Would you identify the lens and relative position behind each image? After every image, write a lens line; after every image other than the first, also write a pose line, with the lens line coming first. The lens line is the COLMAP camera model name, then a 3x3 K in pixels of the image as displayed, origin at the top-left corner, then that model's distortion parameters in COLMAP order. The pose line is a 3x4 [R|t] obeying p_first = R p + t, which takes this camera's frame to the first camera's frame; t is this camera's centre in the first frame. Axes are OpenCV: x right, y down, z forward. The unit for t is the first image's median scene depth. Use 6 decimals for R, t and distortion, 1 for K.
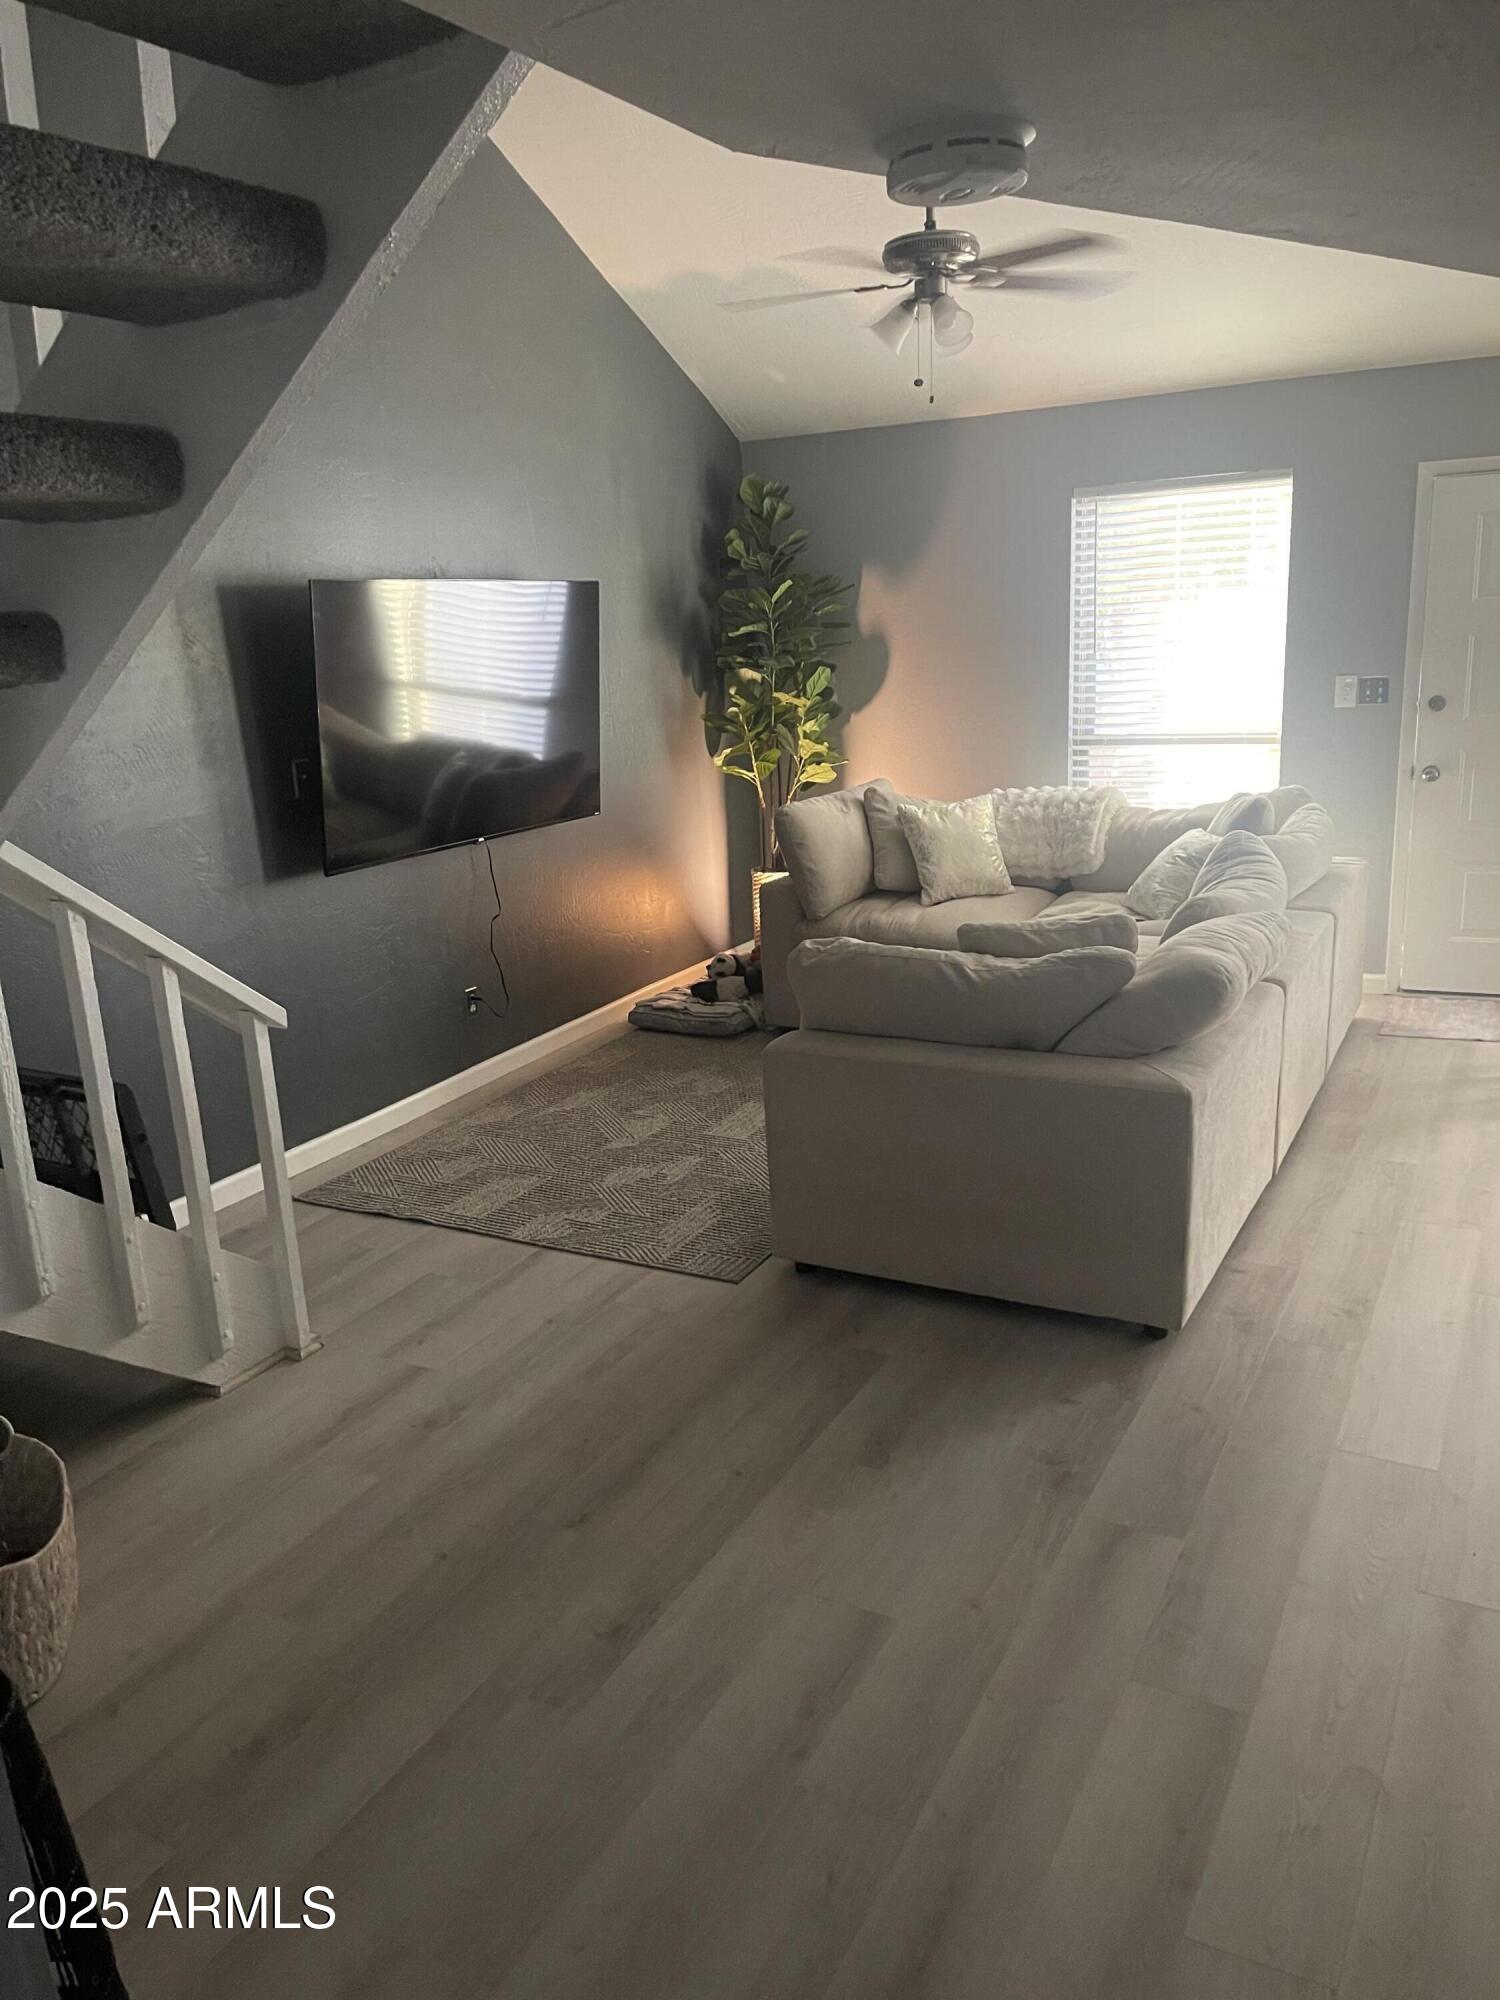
lens RADIAL K [[1477.3, 0, 766.4], [0, 1477.3, 997.8], [0, 0, 1]] dist [0.035513, -0.003264]
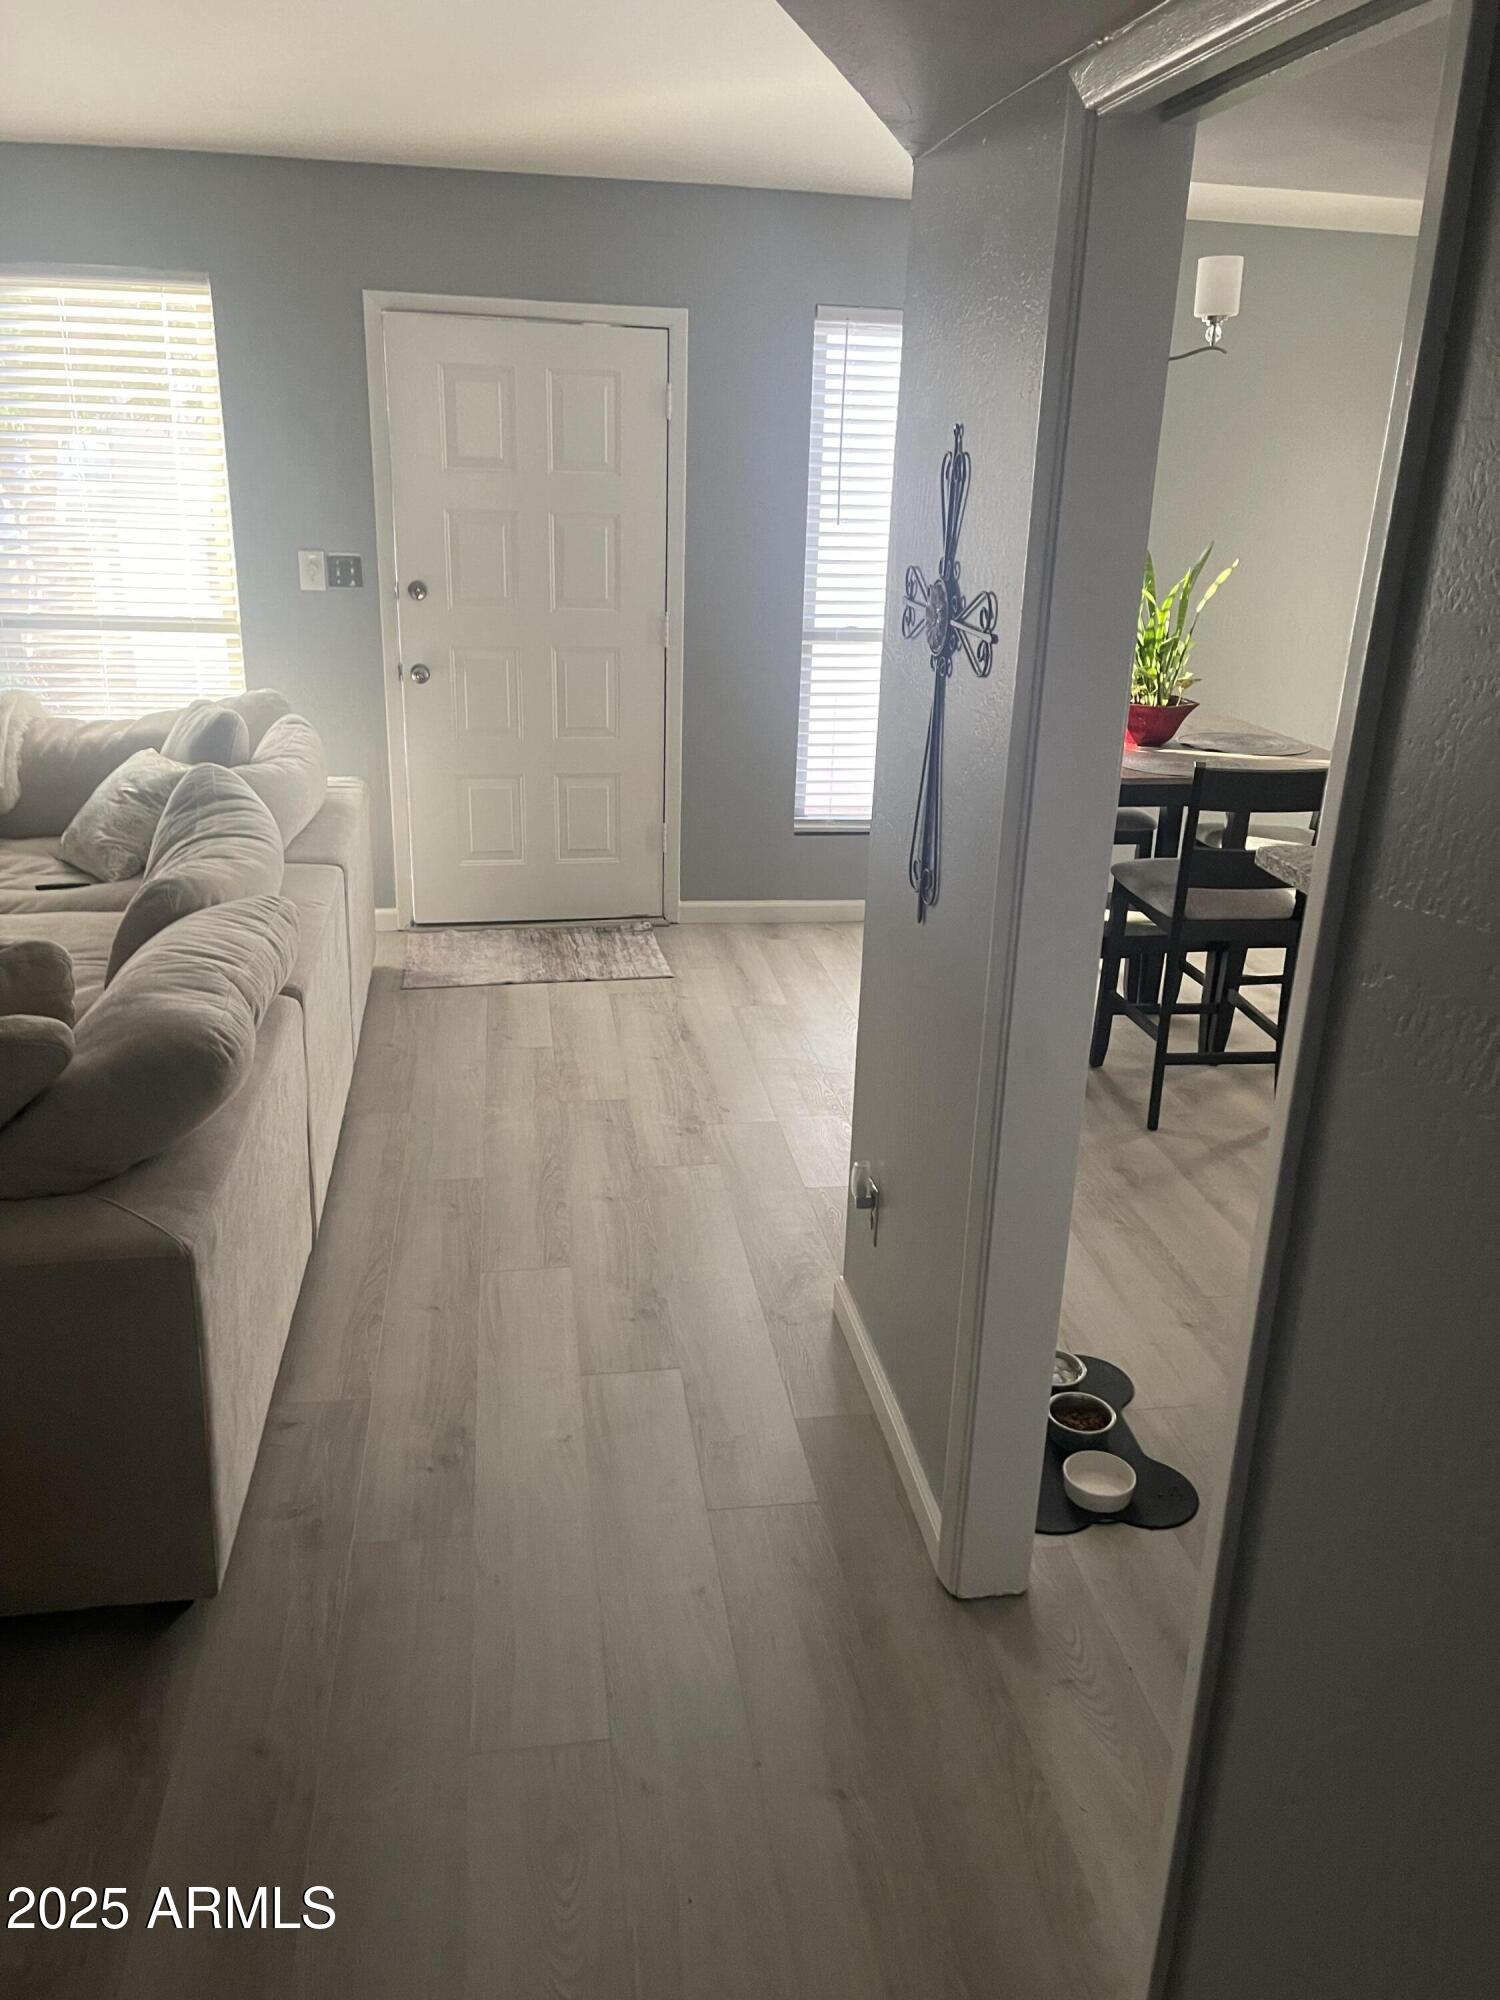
lens RADIAL K [[1477.3, 0, 766.4], [0, 1477.3, 997.8], [0, 0, 1]] dist [0.035513, -0.003264]
pose [[0.785839, -0.137251, 0.603008, 0.064924], [0.081105, 0.989513, 0.119526, -0.055336], [-0.613089, -0.045021, 0.788730, 0.206377]]
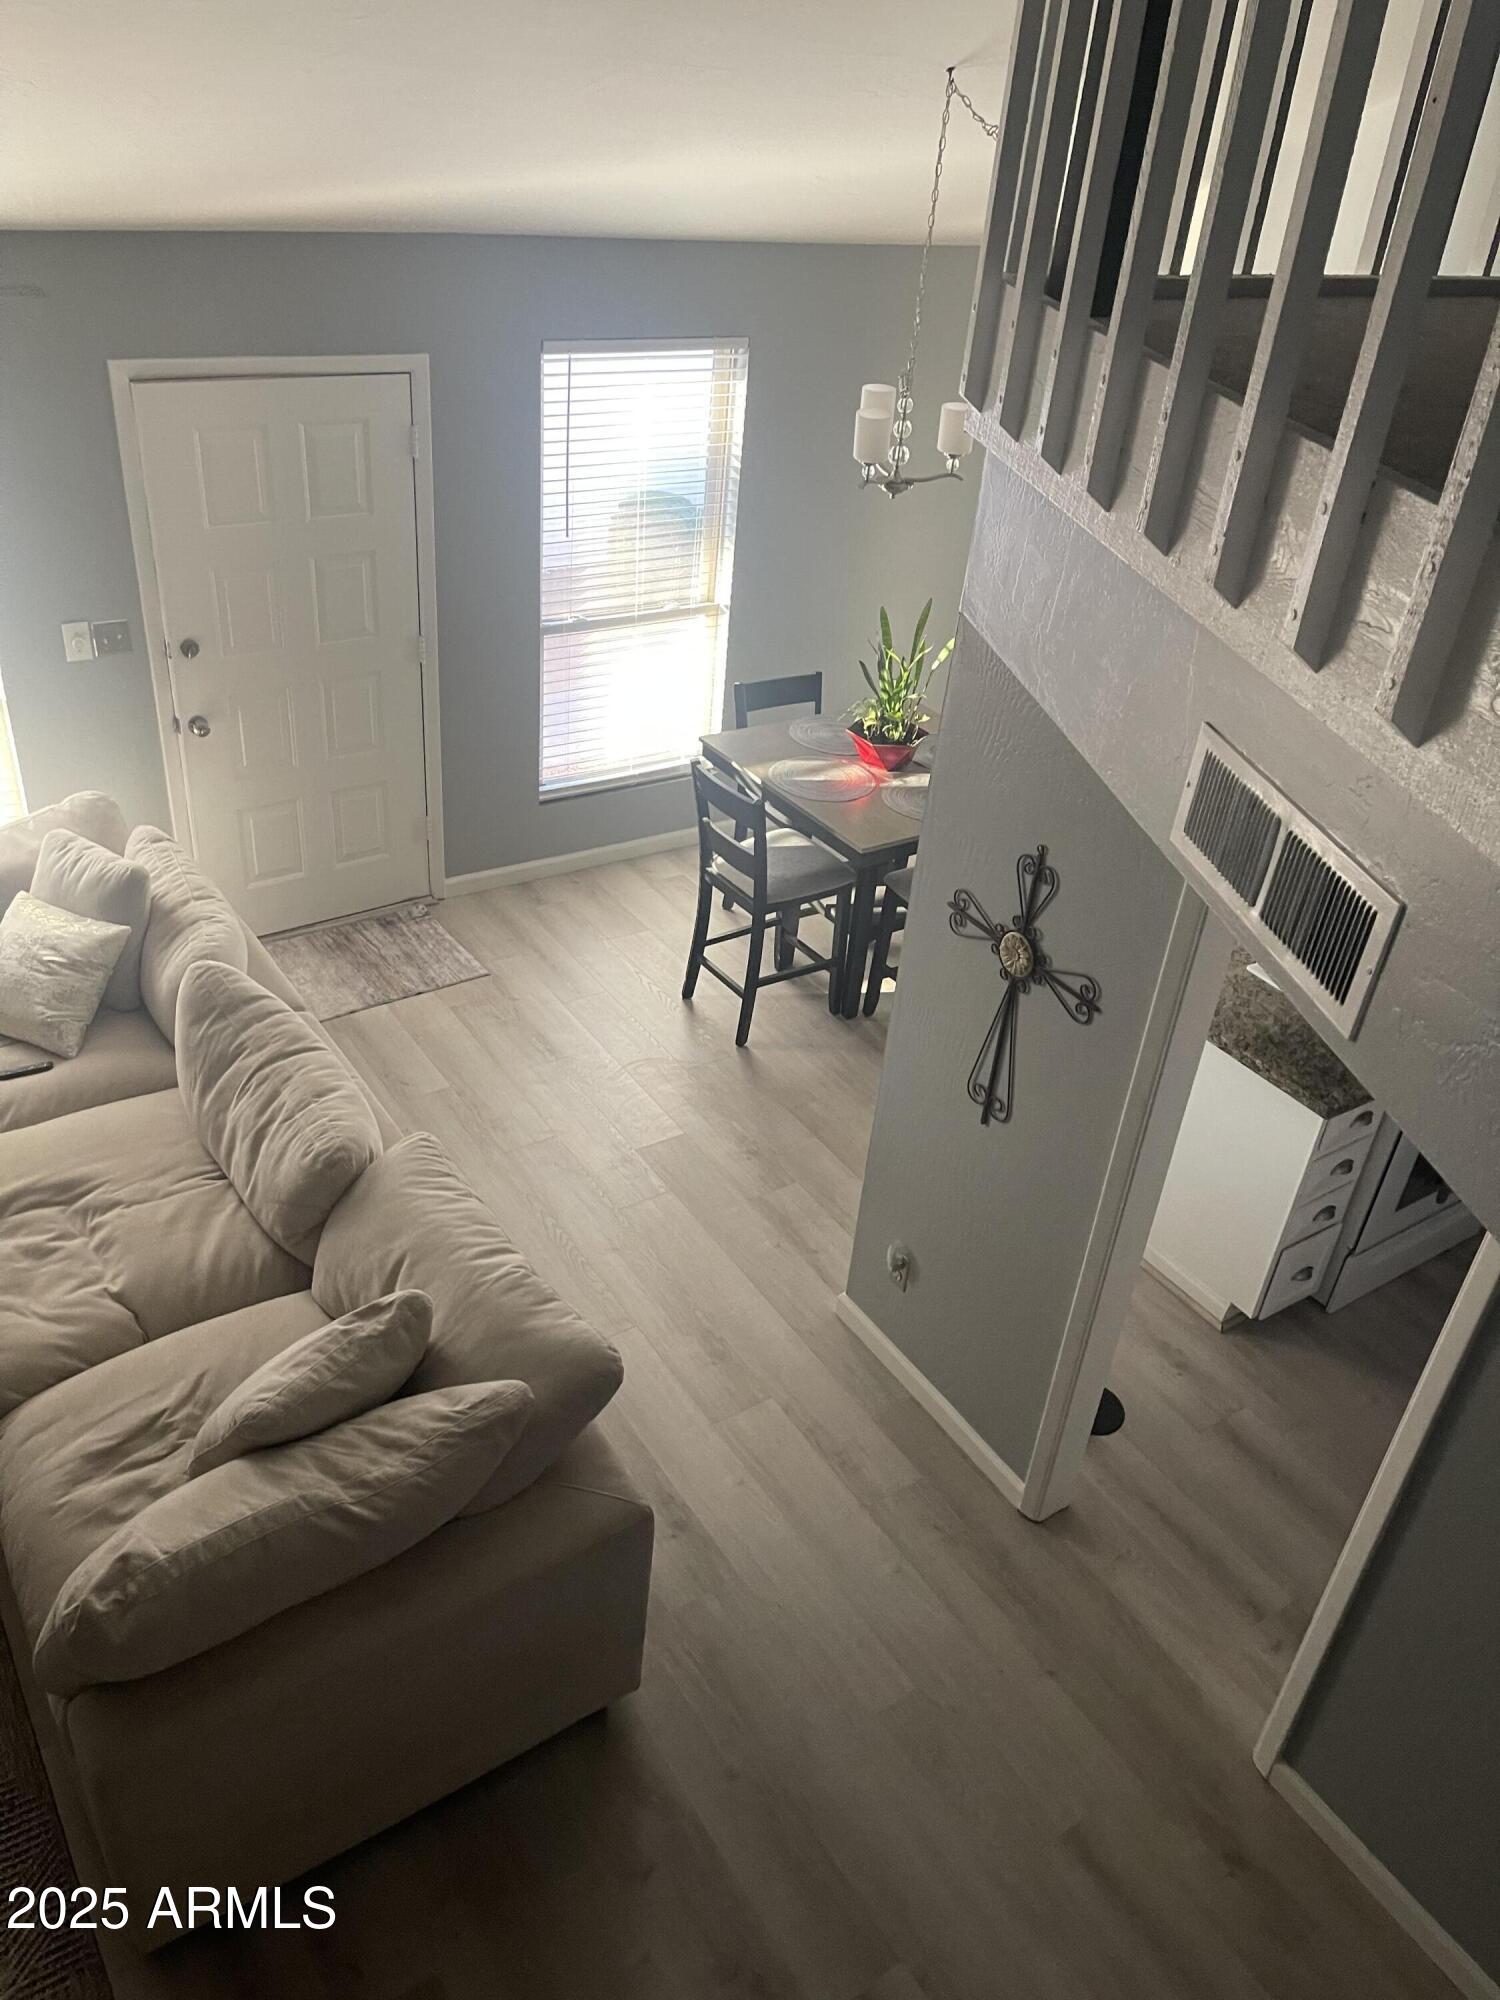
lens RADIAL K [[1477.3, 0, 766.4], [0, 1477.3, 997.8], [0, 0, 1]] dist [0.035513, -0.003264]
pose [[0.470189, -0.392062, 0.790702, -0.163233], [0.114951, 0.915486, 0.385579, -0.327593], [-0.875048, -0.090403, 0.475519, 0.300940]]
